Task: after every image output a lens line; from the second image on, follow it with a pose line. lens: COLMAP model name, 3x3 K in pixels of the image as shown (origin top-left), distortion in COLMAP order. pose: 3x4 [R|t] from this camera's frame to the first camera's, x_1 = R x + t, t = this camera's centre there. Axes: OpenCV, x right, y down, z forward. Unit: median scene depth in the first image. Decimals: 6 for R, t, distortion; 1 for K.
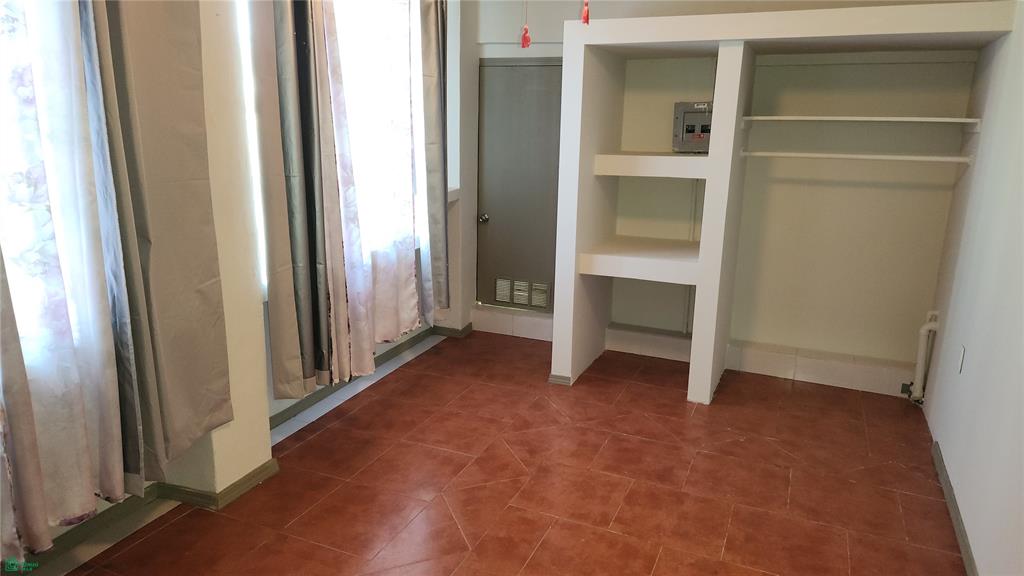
lens RADIAL K [[692.3, 0, 512.3], [0, 692.3, 285.2], [0, 0, 1]] dist [0.064588, -0.029821]
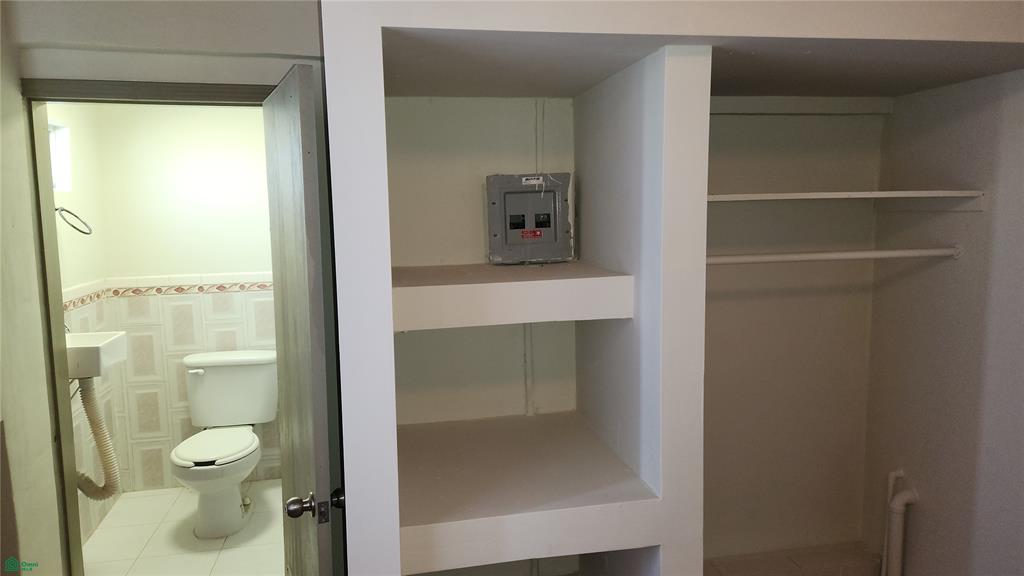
lens RADIAL K [[692.3, 0, 509.9], [0, 692.3, 286.7], [0, 0, 1]] dist [0.064588, -0.029821]
pose [[0.835298, -0.102269, 0.540202, -0.051519], [0.161301, 0.984895, -0.062958, -0.142269], [-0.525604, 0.139723, 0.839177, 0.558735]]
